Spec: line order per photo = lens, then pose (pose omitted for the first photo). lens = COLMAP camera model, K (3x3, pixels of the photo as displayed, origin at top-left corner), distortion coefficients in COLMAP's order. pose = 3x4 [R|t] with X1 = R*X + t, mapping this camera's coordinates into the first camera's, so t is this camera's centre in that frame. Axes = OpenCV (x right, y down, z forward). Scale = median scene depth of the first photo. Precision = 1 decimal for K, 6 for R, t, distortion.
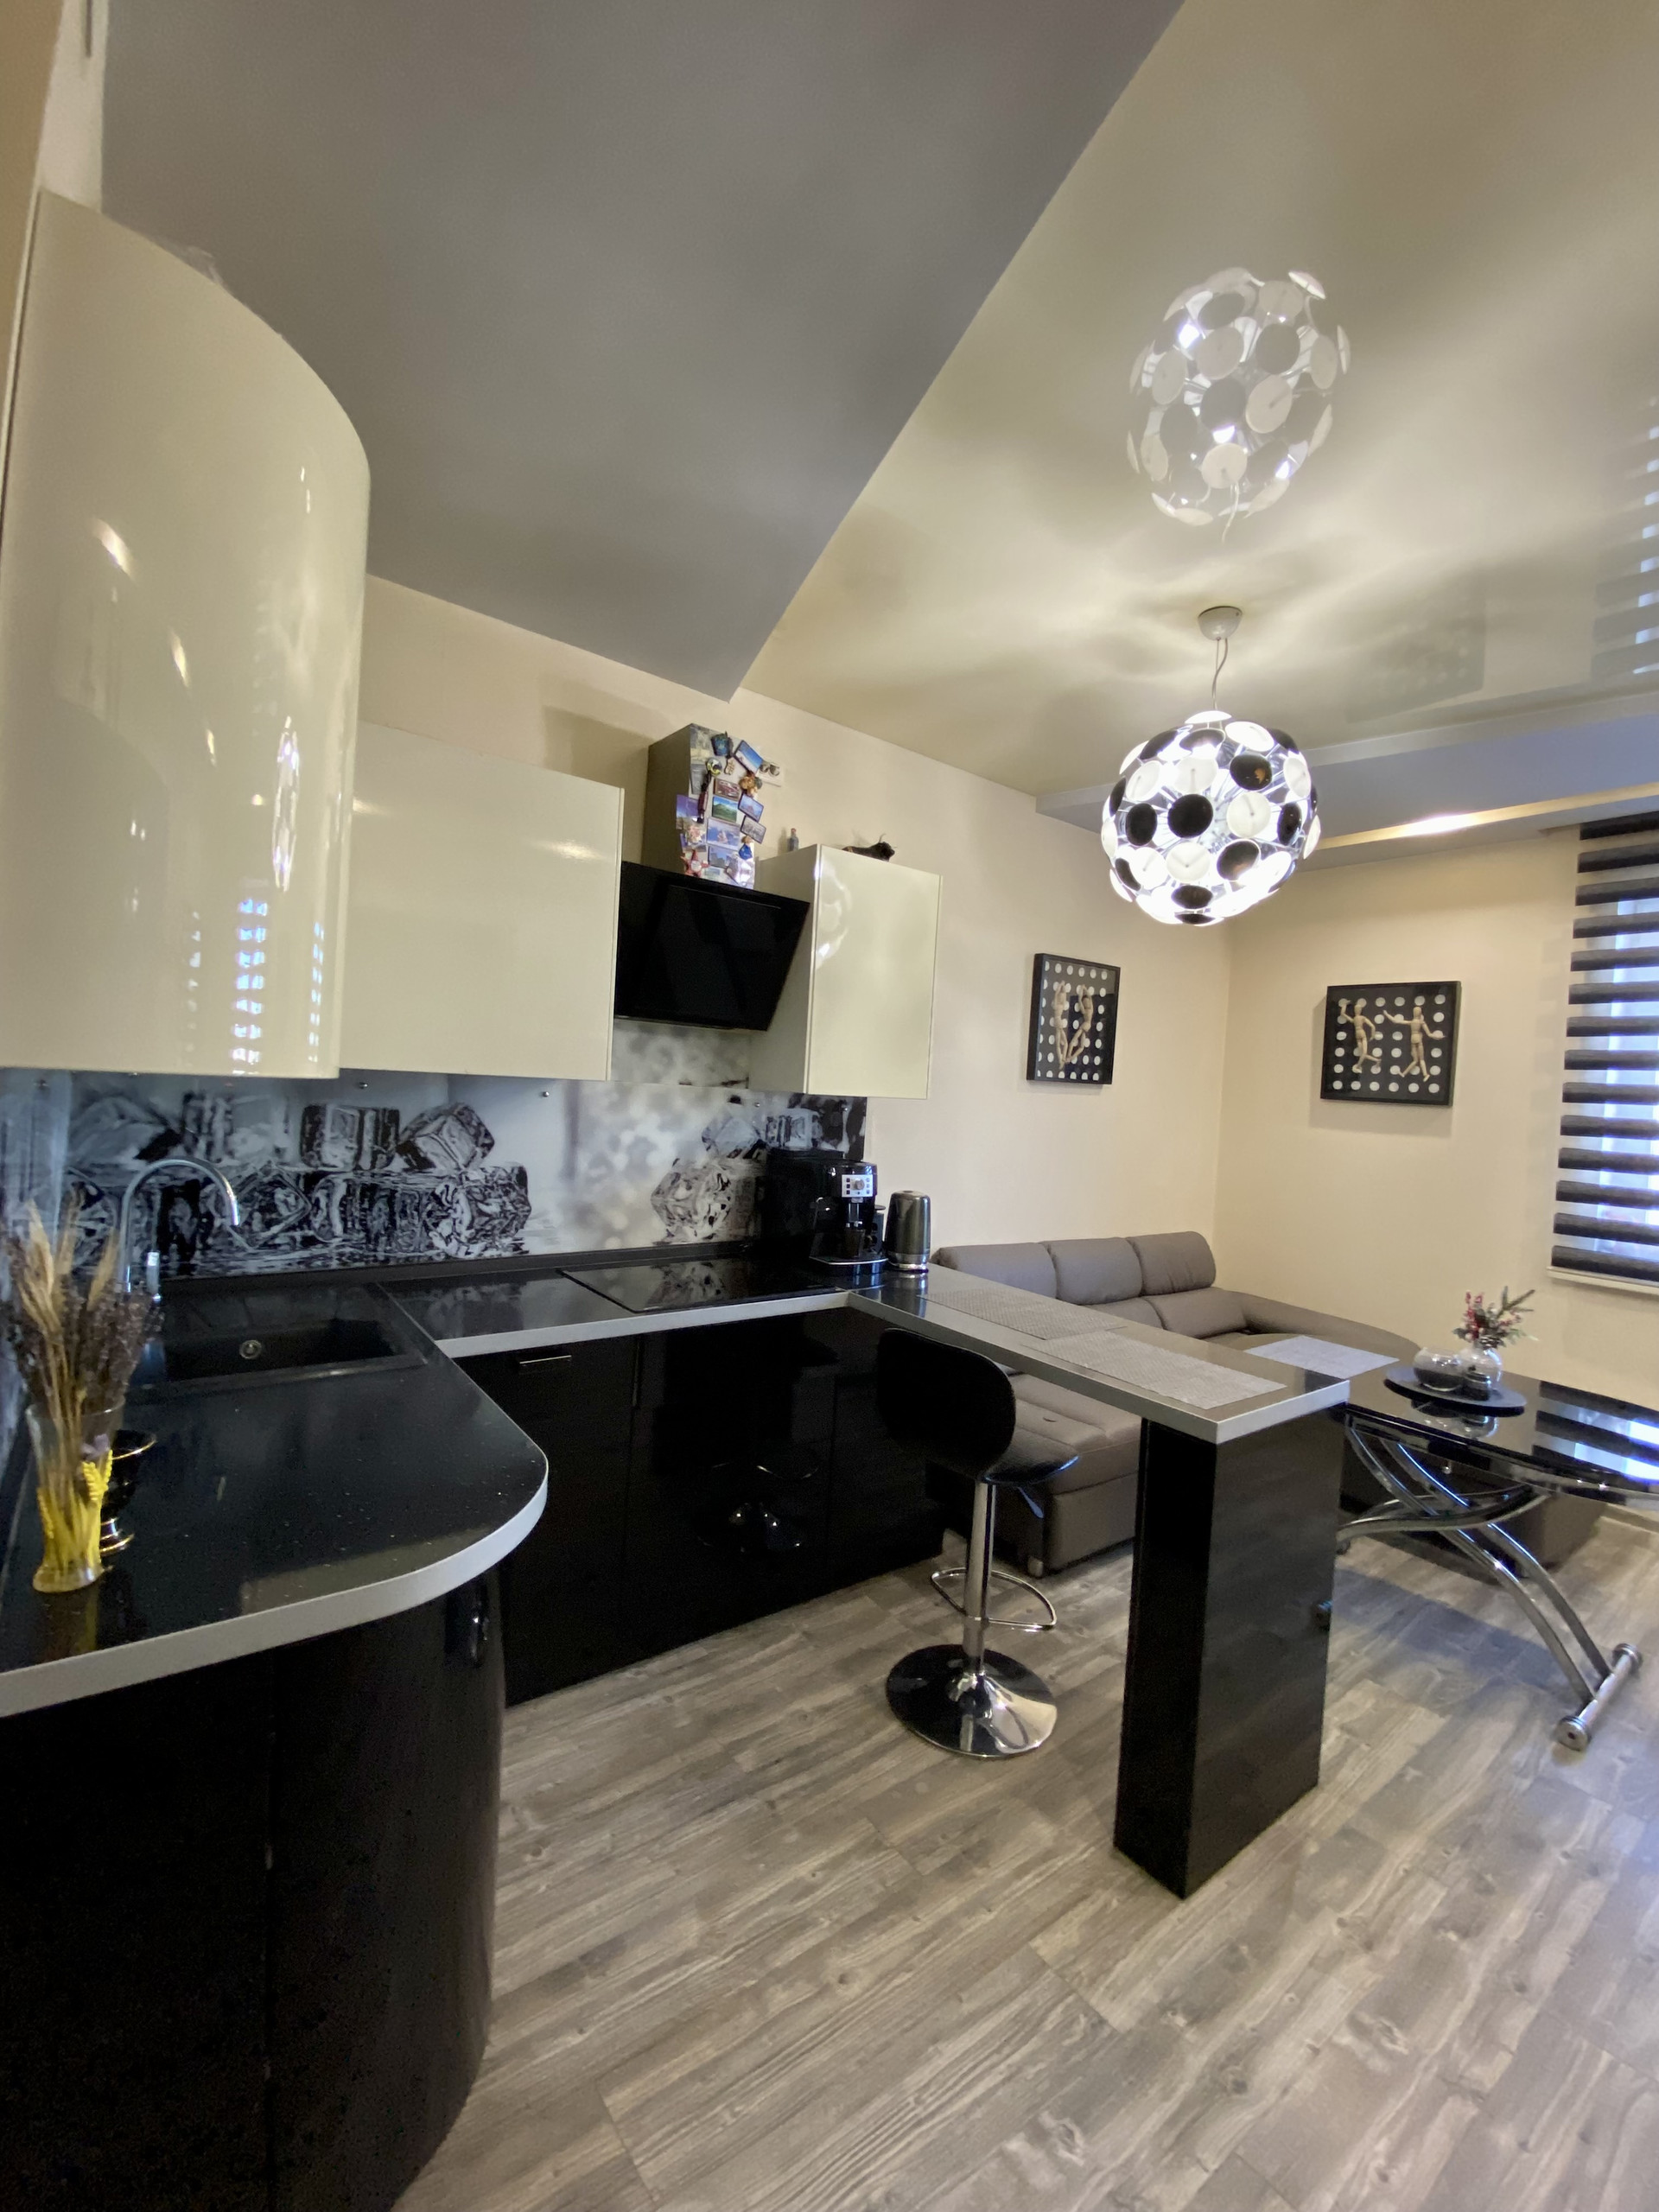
lens RADIAL K [[906.3, 0, 837.5], [0, 906.3, 1103.8], [0, 0, 1]] dist [0.017613, -0.018927]
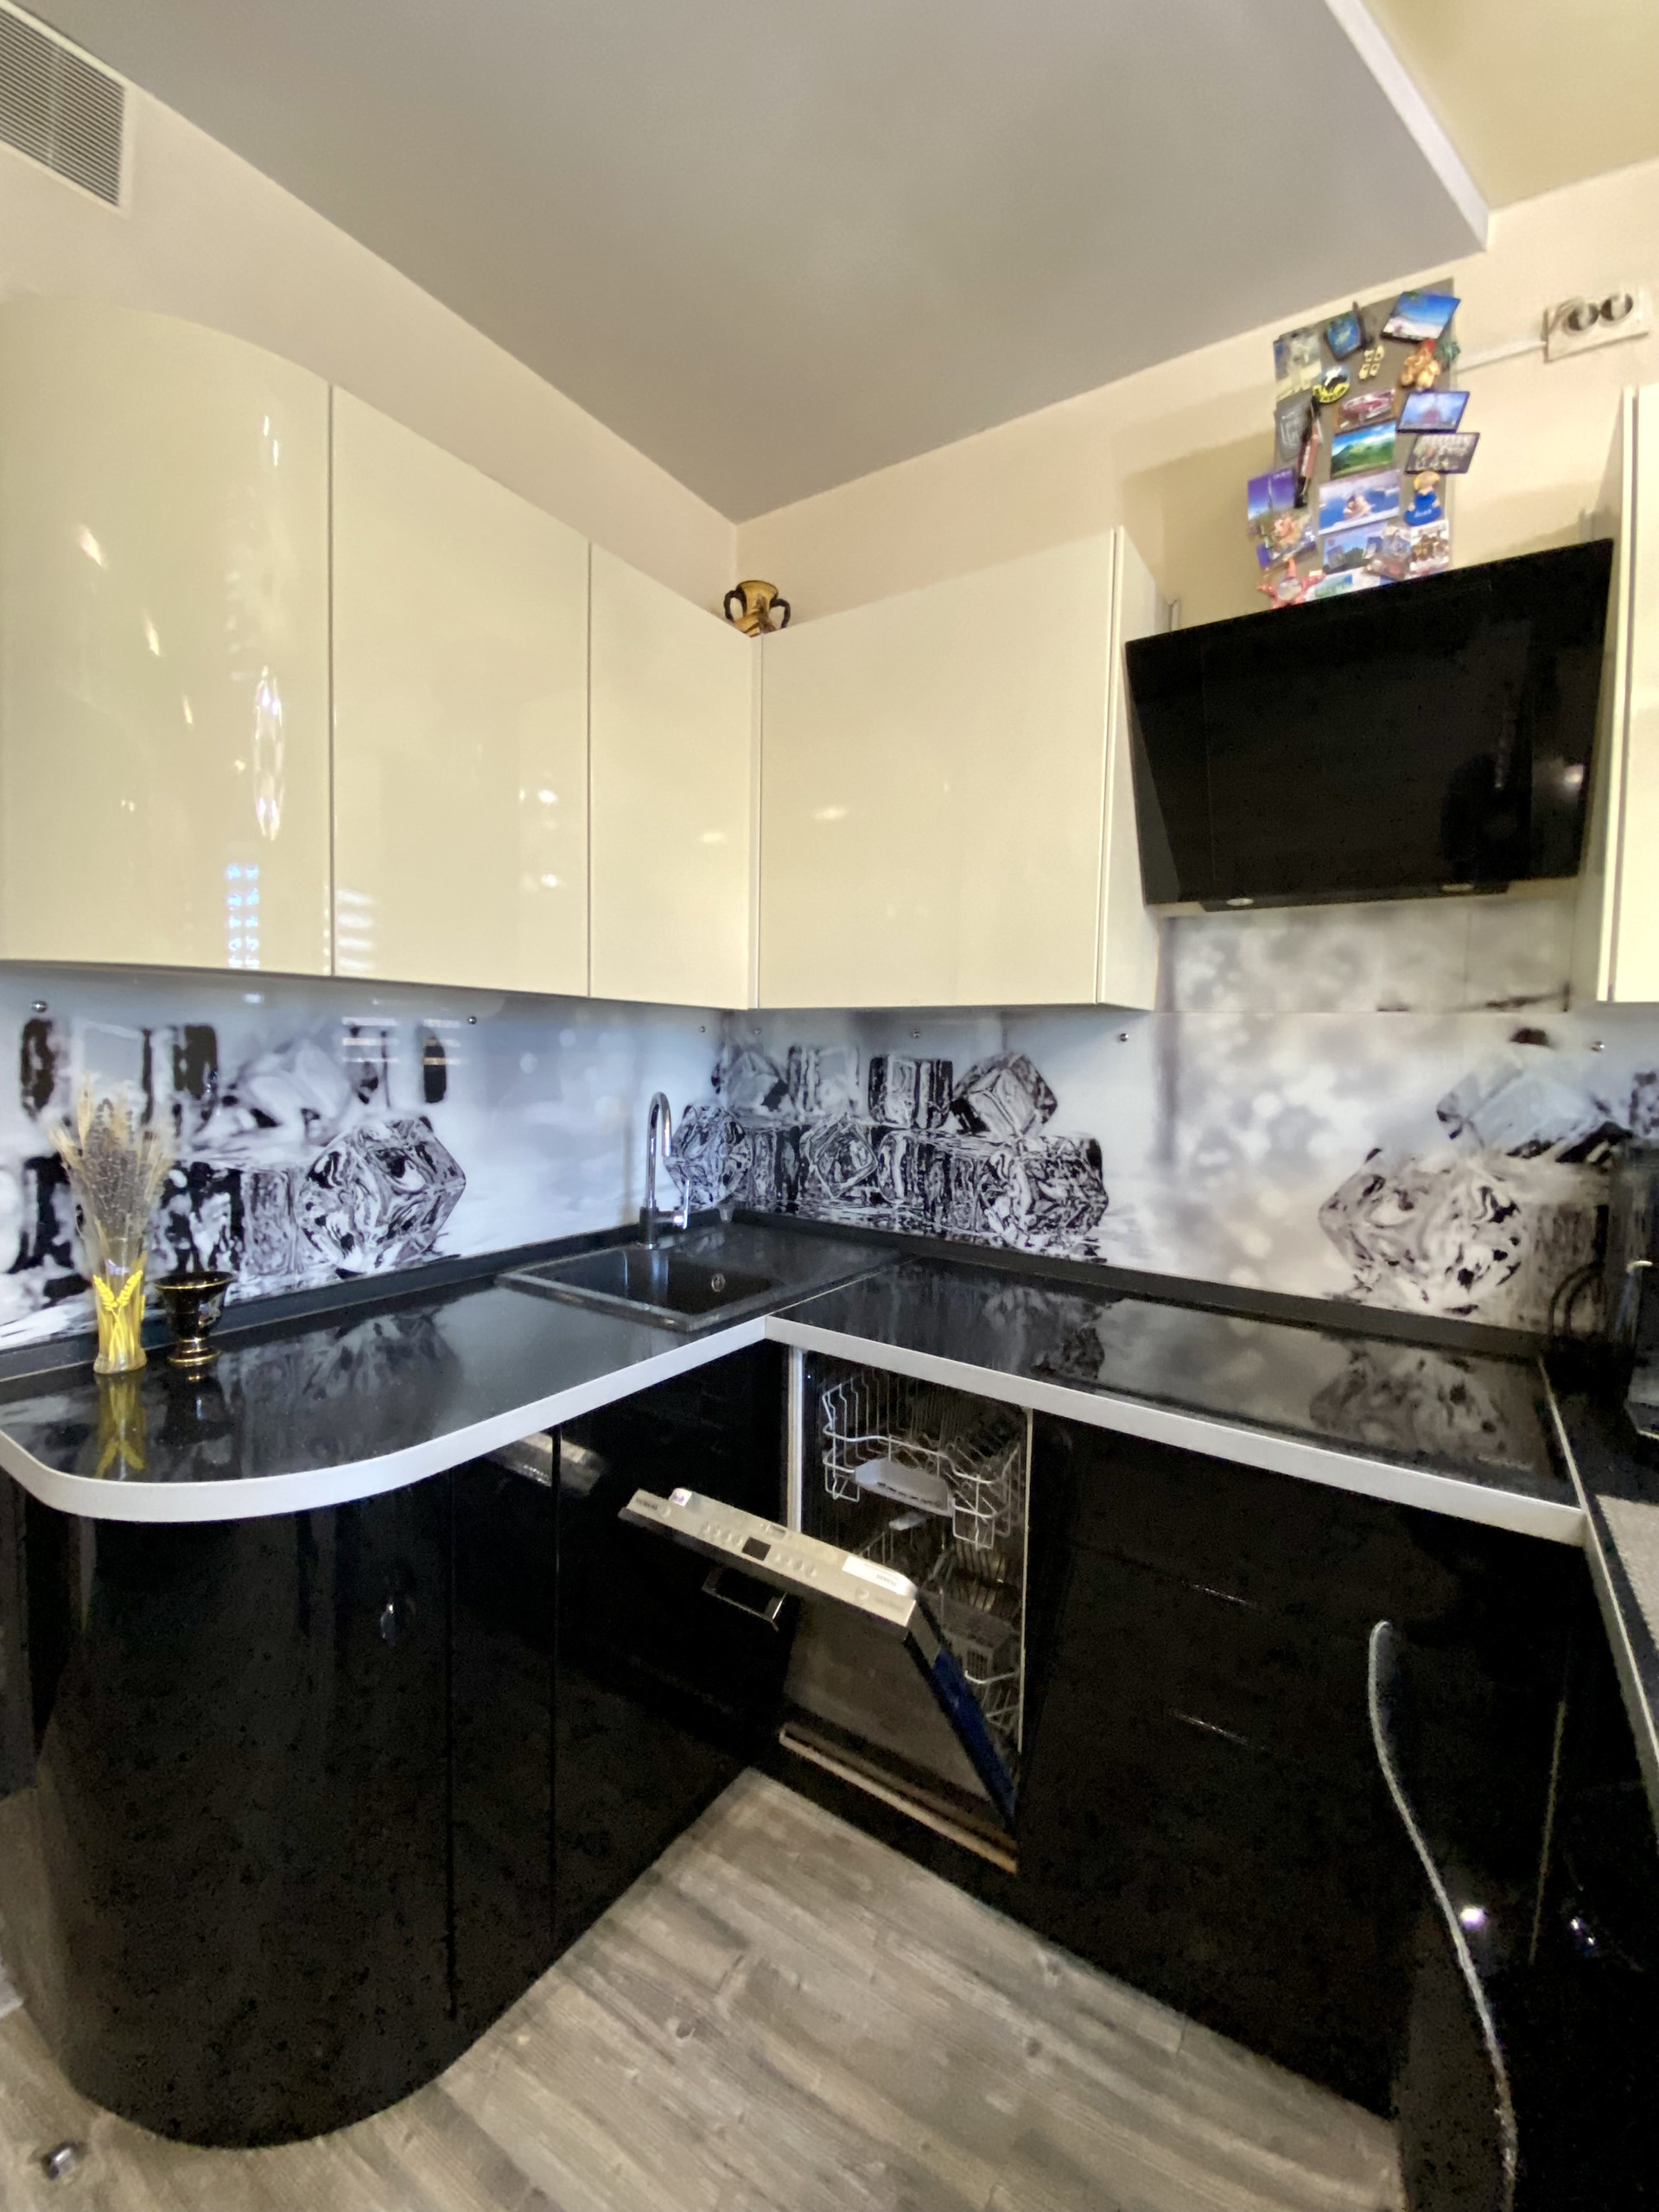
lens RADIAL K [[906.3, 0, 838.6], [0, 906.3, 1104.3], [0, 0, 1]] dist [0.017613, -0.018927]
pose [[0.327310, 0.006746, -0.944893, 0.262735], [-0.021531, 0.999768, -0.000321, 0.045967], [0.944672, 0.020450, 0.327379, 0.570796]]
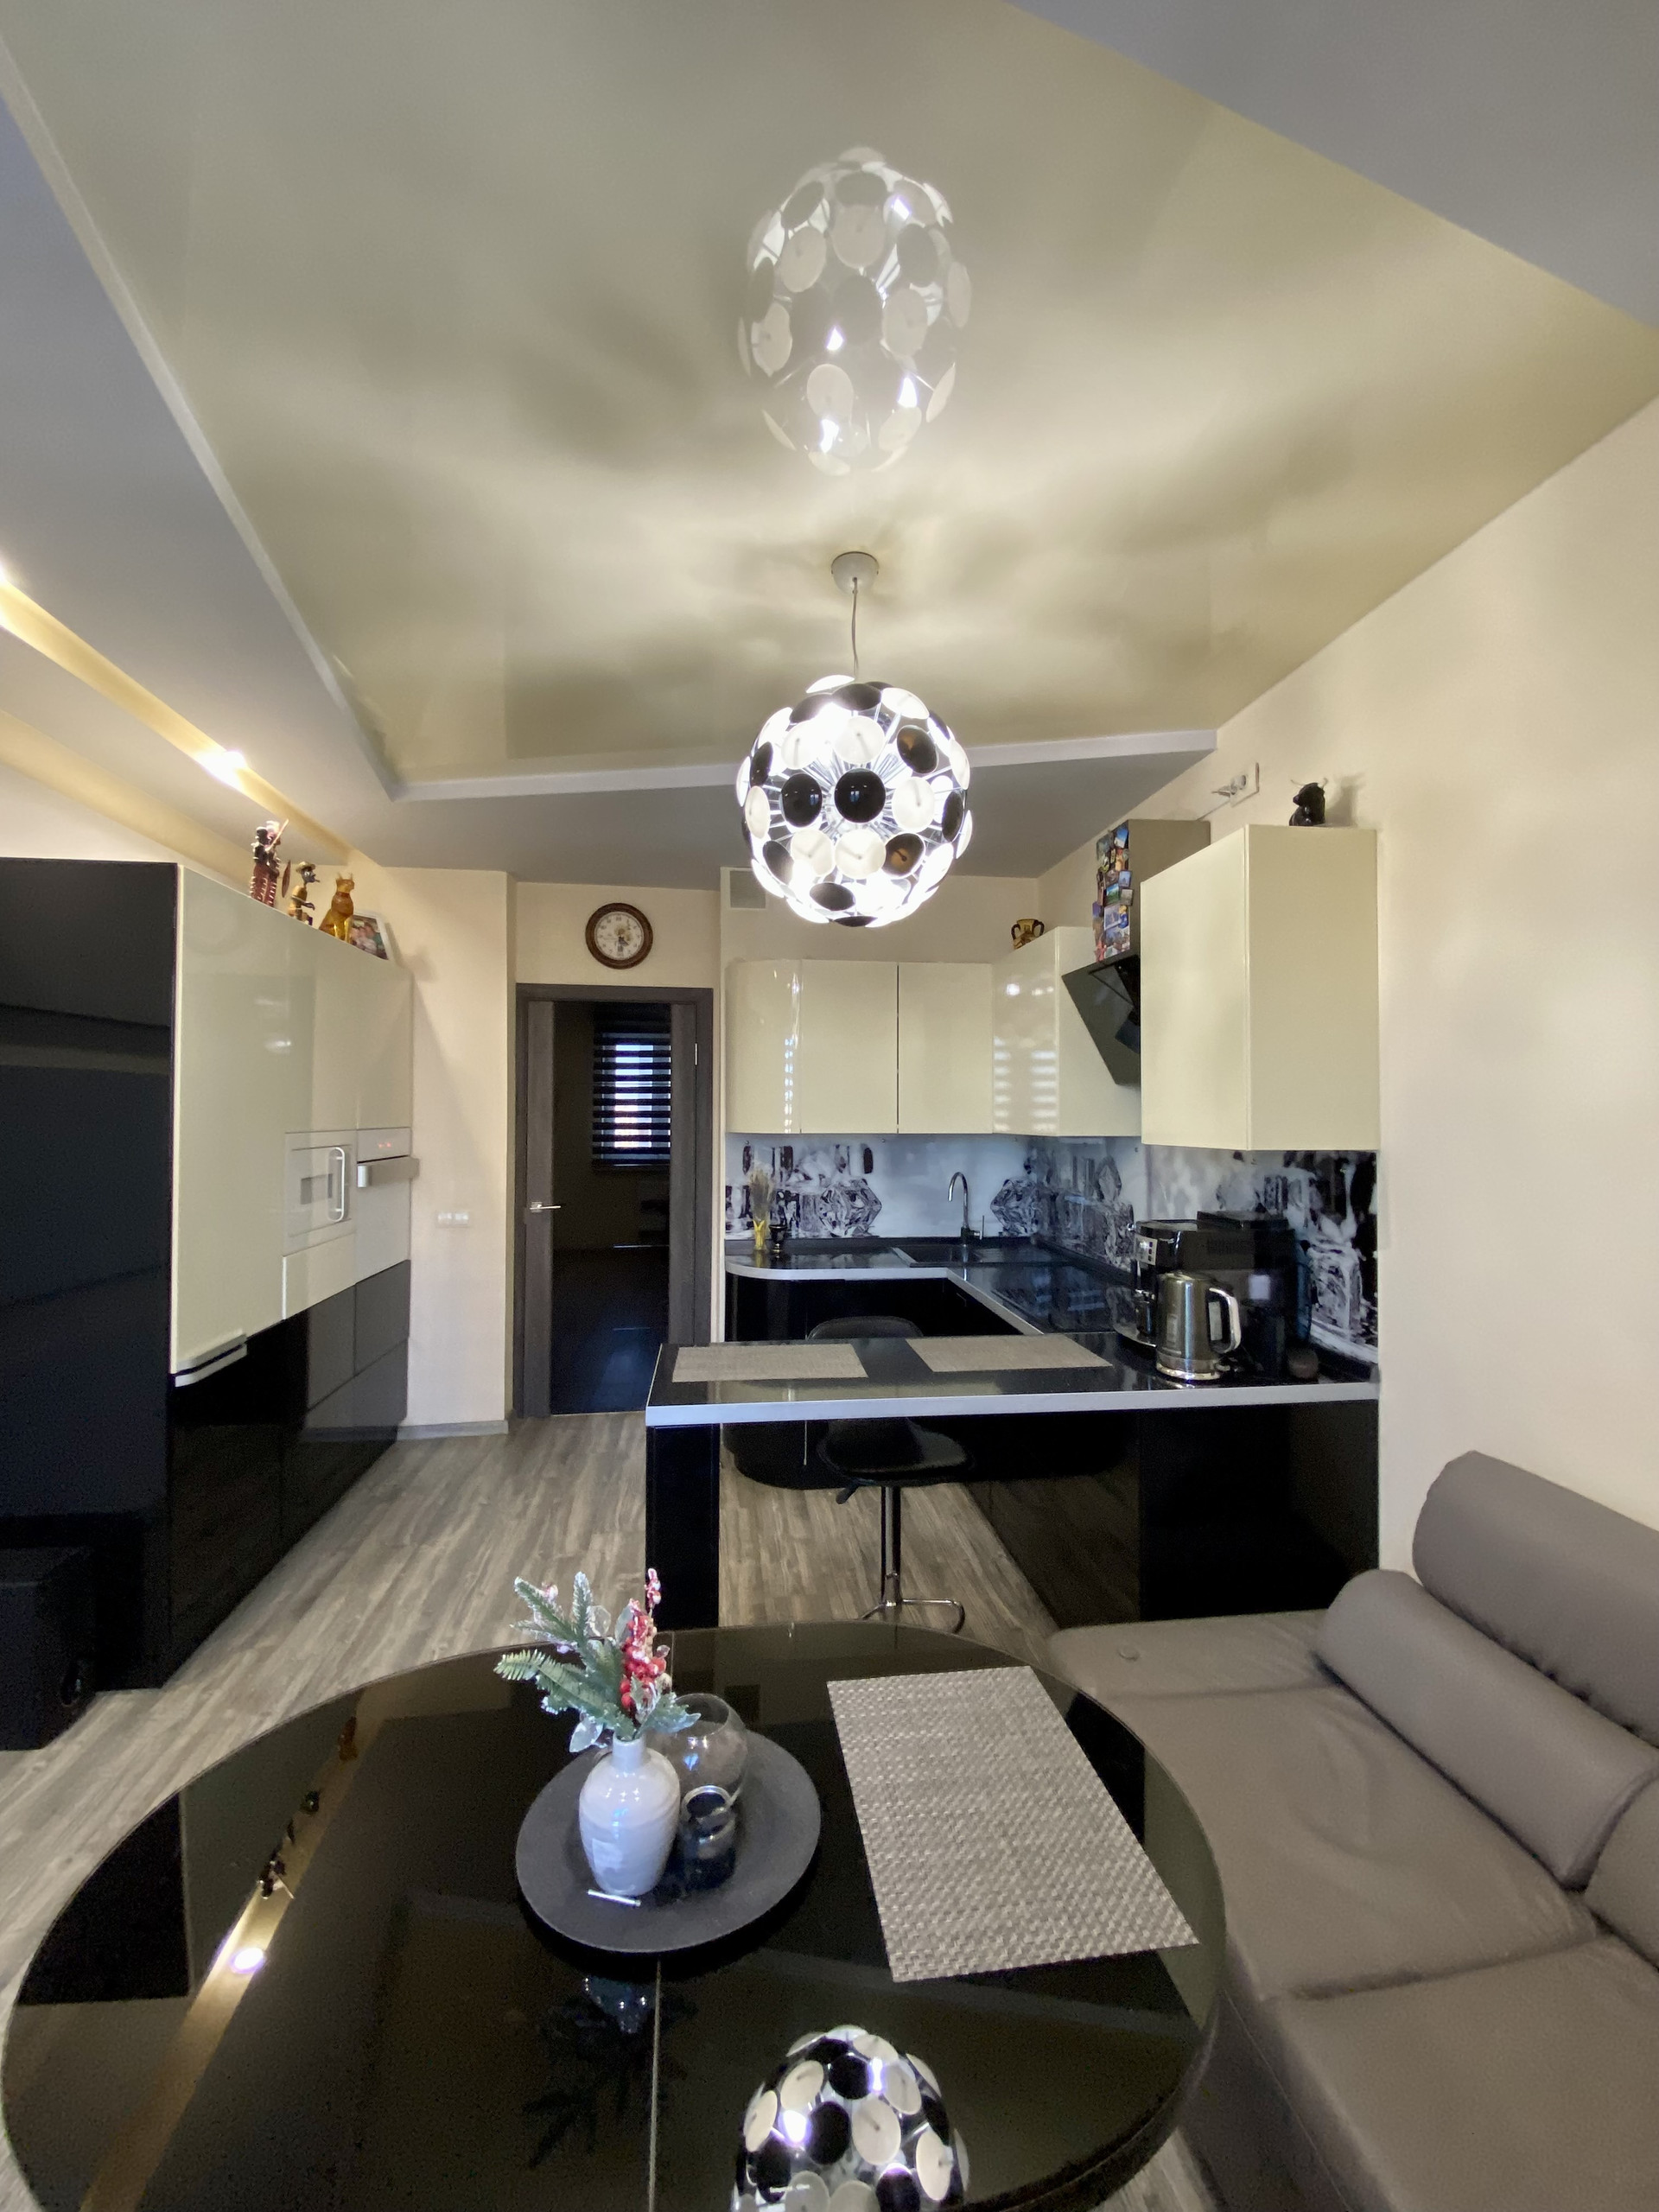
lens RADIAL K [[906.3, 0, 830.0], [0, 906.3, 1099.2], [0, 0, 1]] dist [0.017613, -0.018927]
pose [[-0.501276, -0.074146, -0.862105, 1.026091], [-0.048781, 0.997159, -0.057397, 0.013574], [0.863911, 0.013282, -0.503469, 1.281067]]
